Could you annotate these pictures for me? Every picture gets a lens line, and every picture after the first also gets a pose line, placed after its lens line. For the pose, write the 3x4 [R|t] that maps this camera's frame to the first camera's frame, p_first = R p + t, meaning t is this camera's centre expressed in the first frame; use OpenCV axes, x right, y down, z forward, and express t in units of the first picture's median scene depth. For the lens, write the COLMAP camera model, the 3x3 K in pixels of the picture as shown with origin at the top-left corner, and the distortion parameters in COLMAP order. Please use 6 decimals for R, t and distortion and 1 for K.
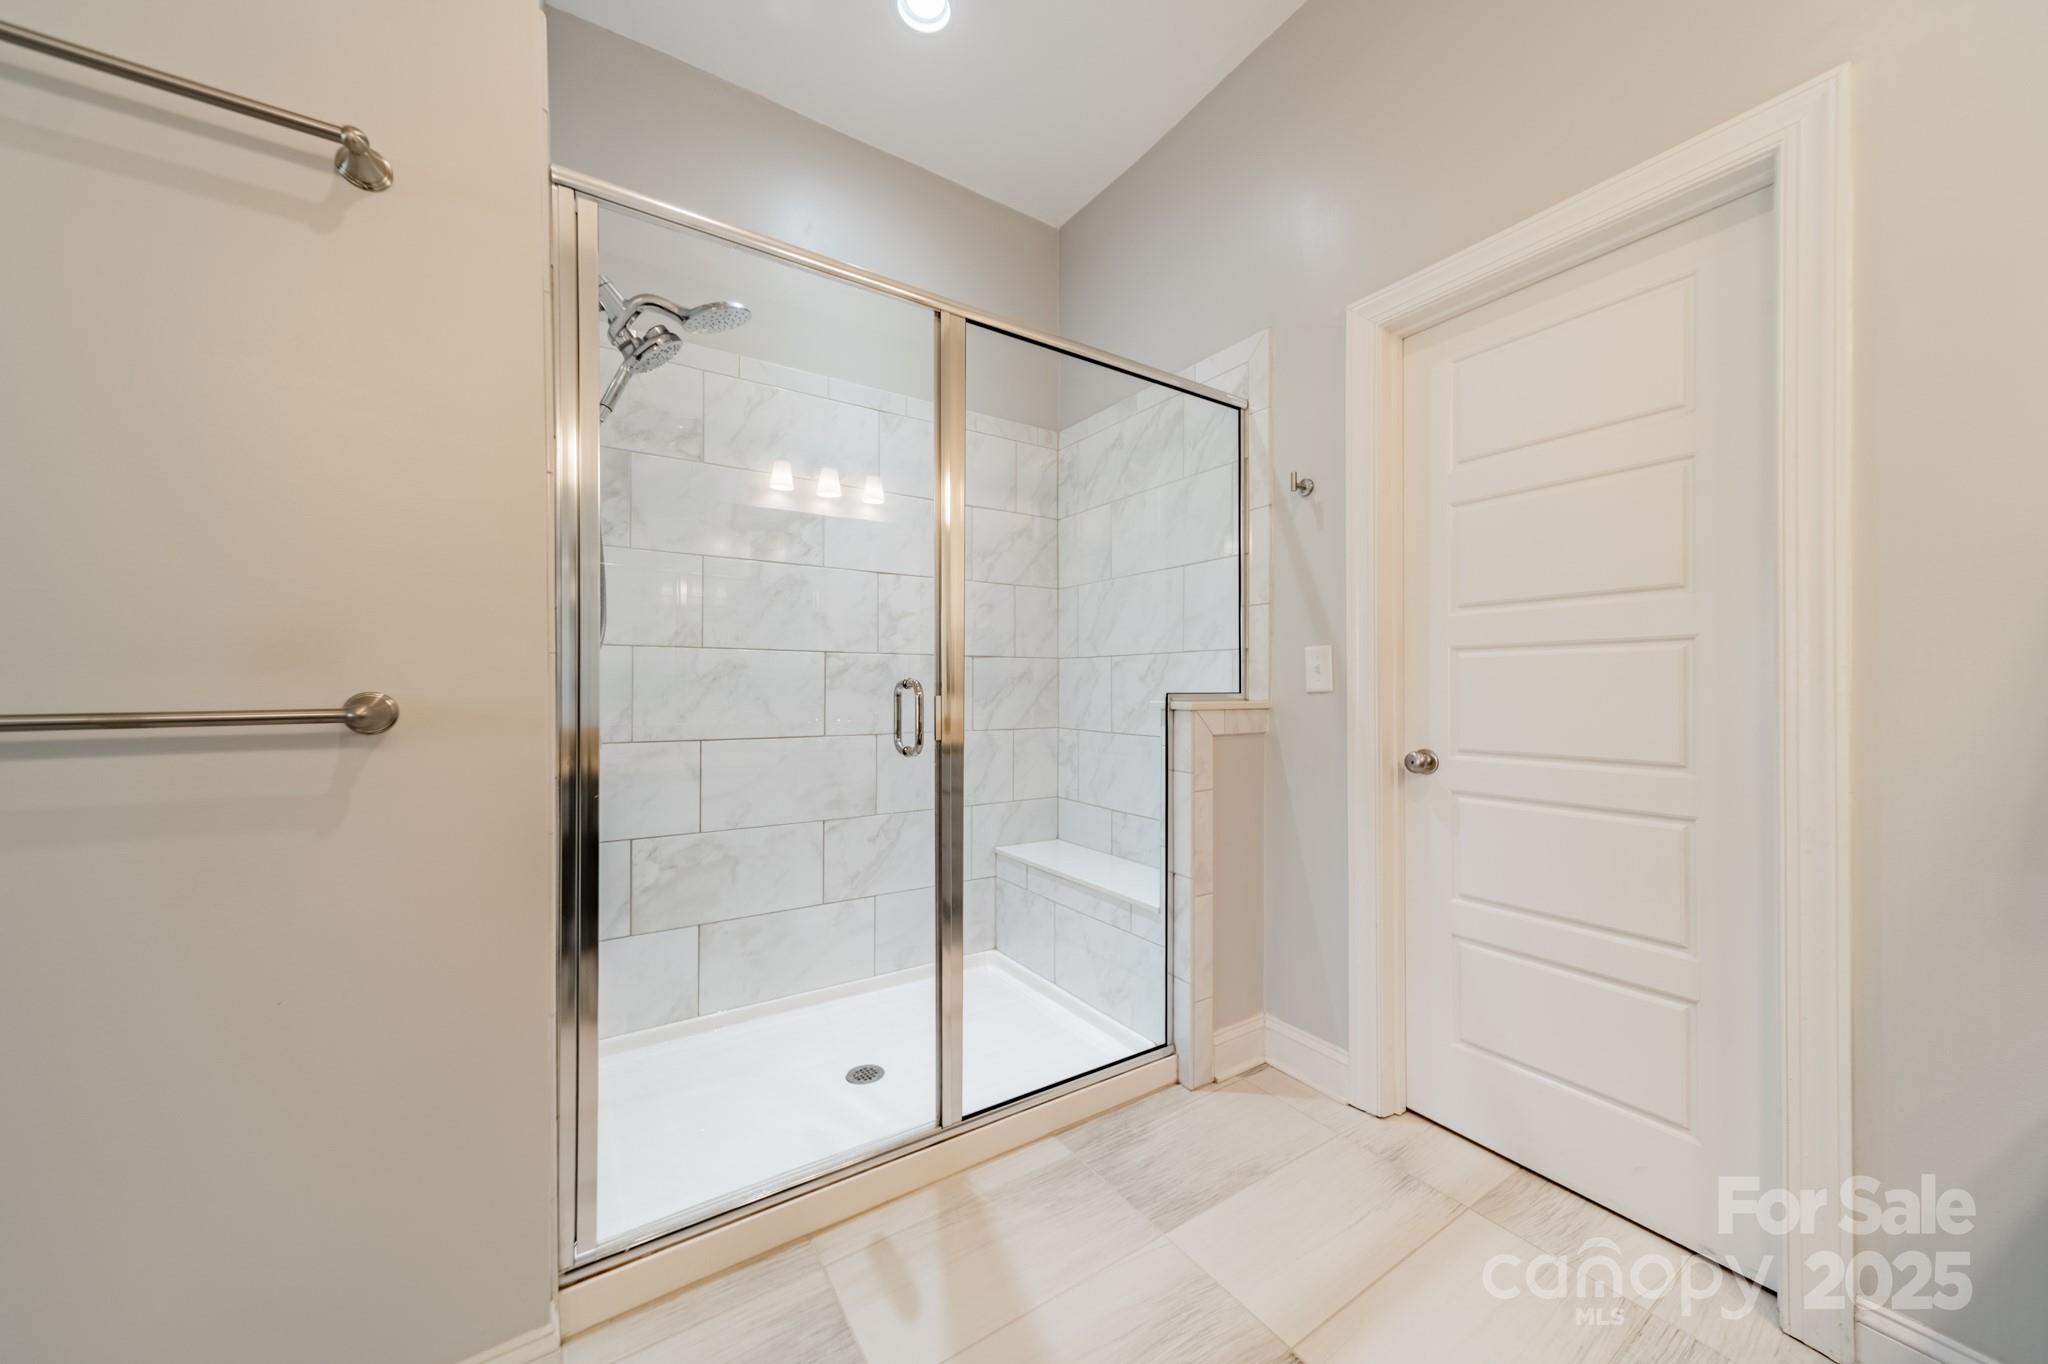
lens RADIAL K [[718.8, 0, 1025.1], [0, 718.8, 684.7], [0, 0, 1]] dist [0.007383, 0.000152]
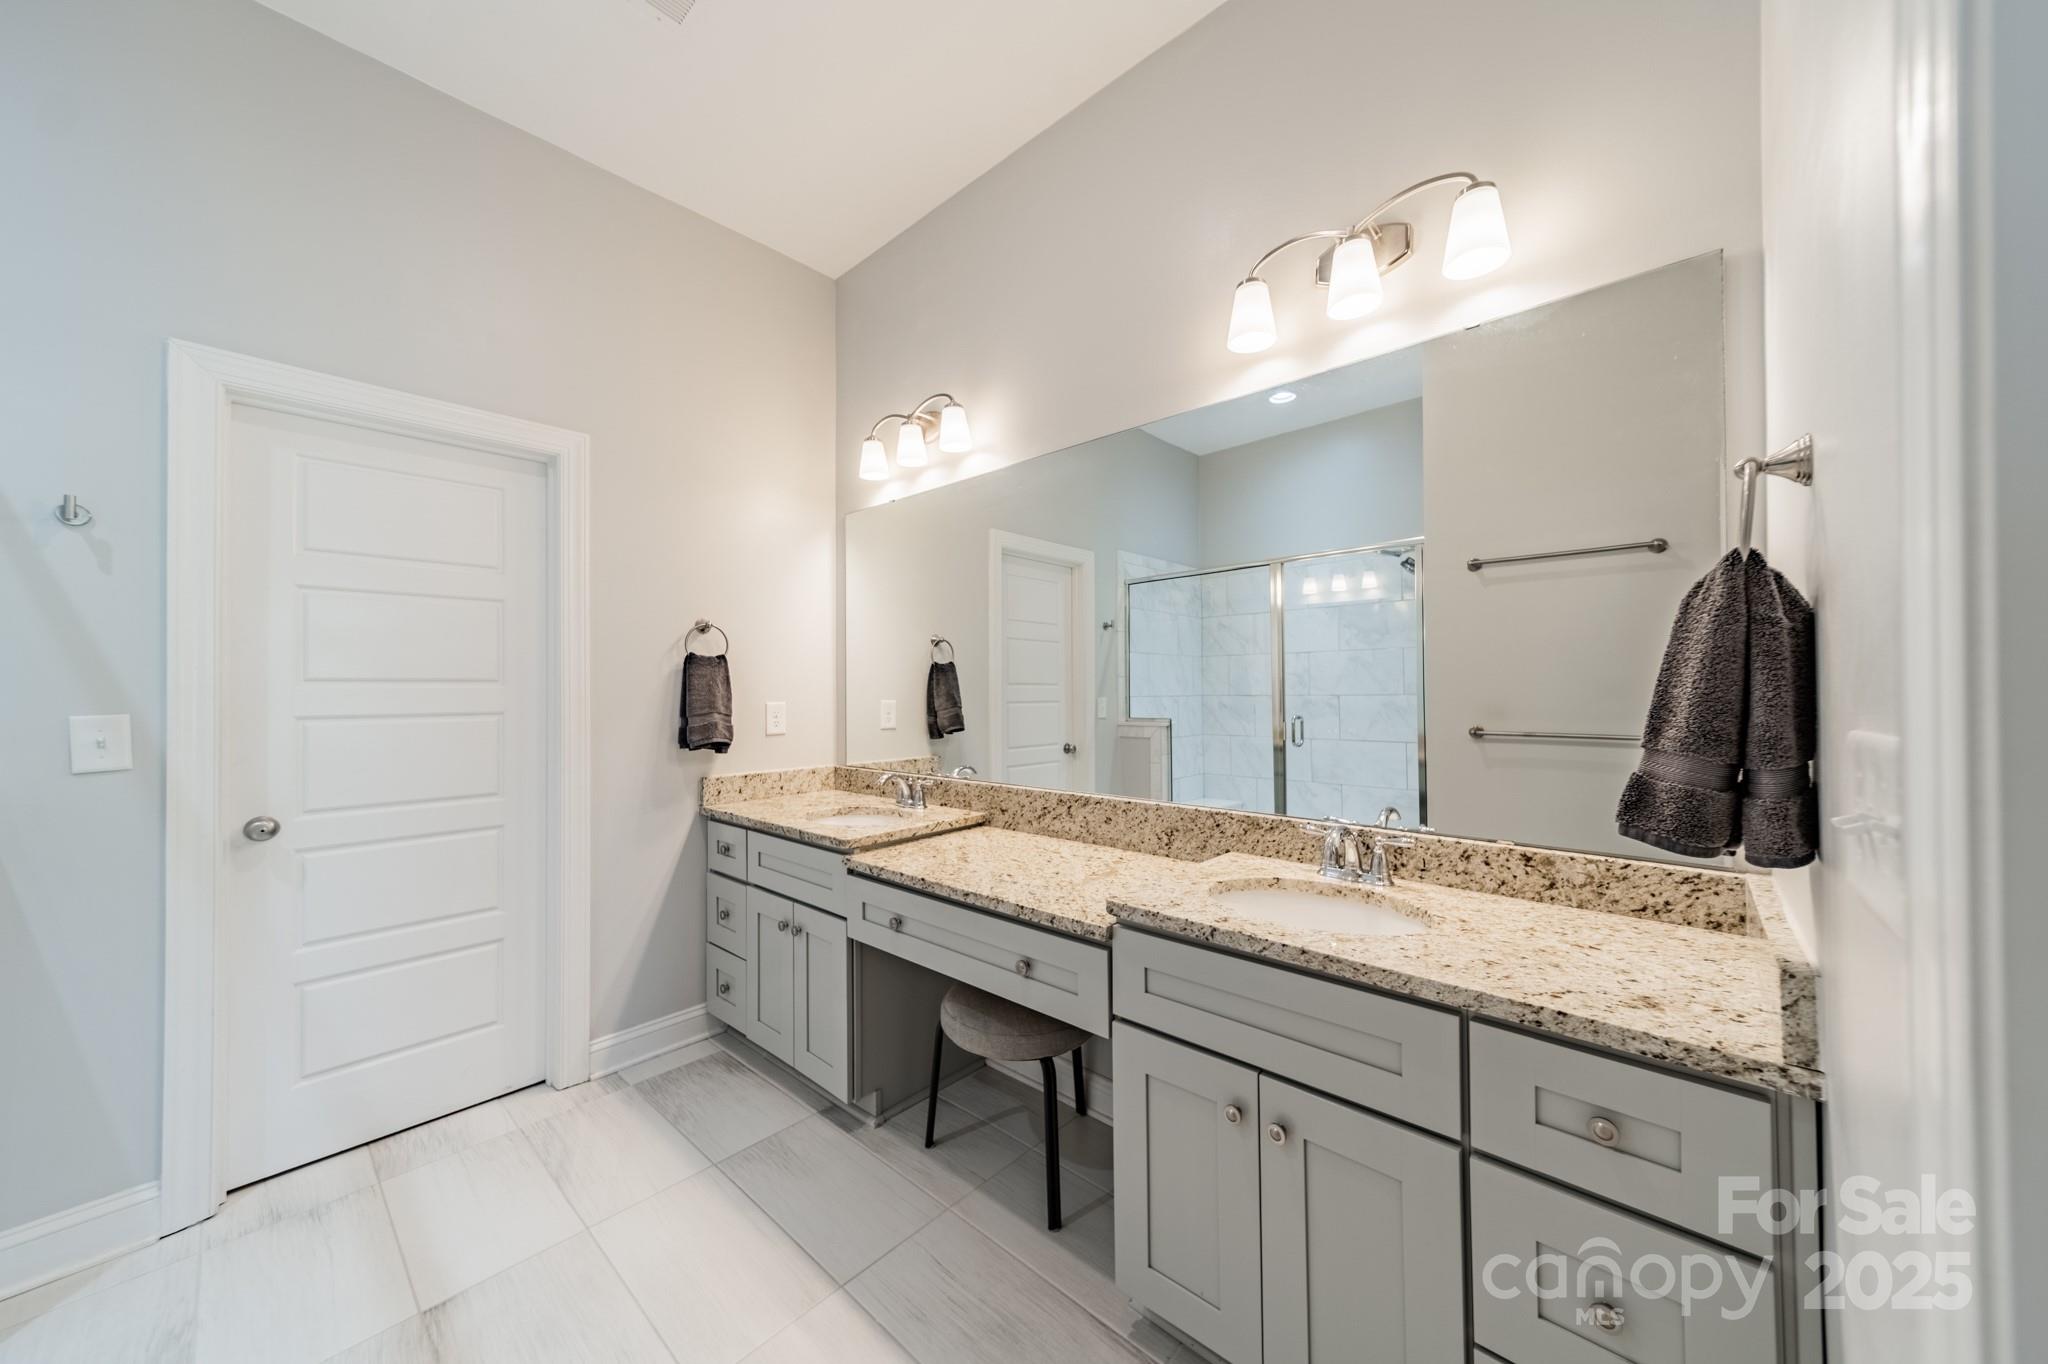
lens RADIAL K [[718.8, 0, 1025.2], [0, 718.8, 685.2], [0, 0, 1]] dist [0.007383, 0.000152]
pose [[-0.242460, 0.011232, 0.970096, -0.710577], [0.008798, 0.999917, -0.009378, -0.078005], [-0.970122, 0.006261, -0.242539, 0.199162]]
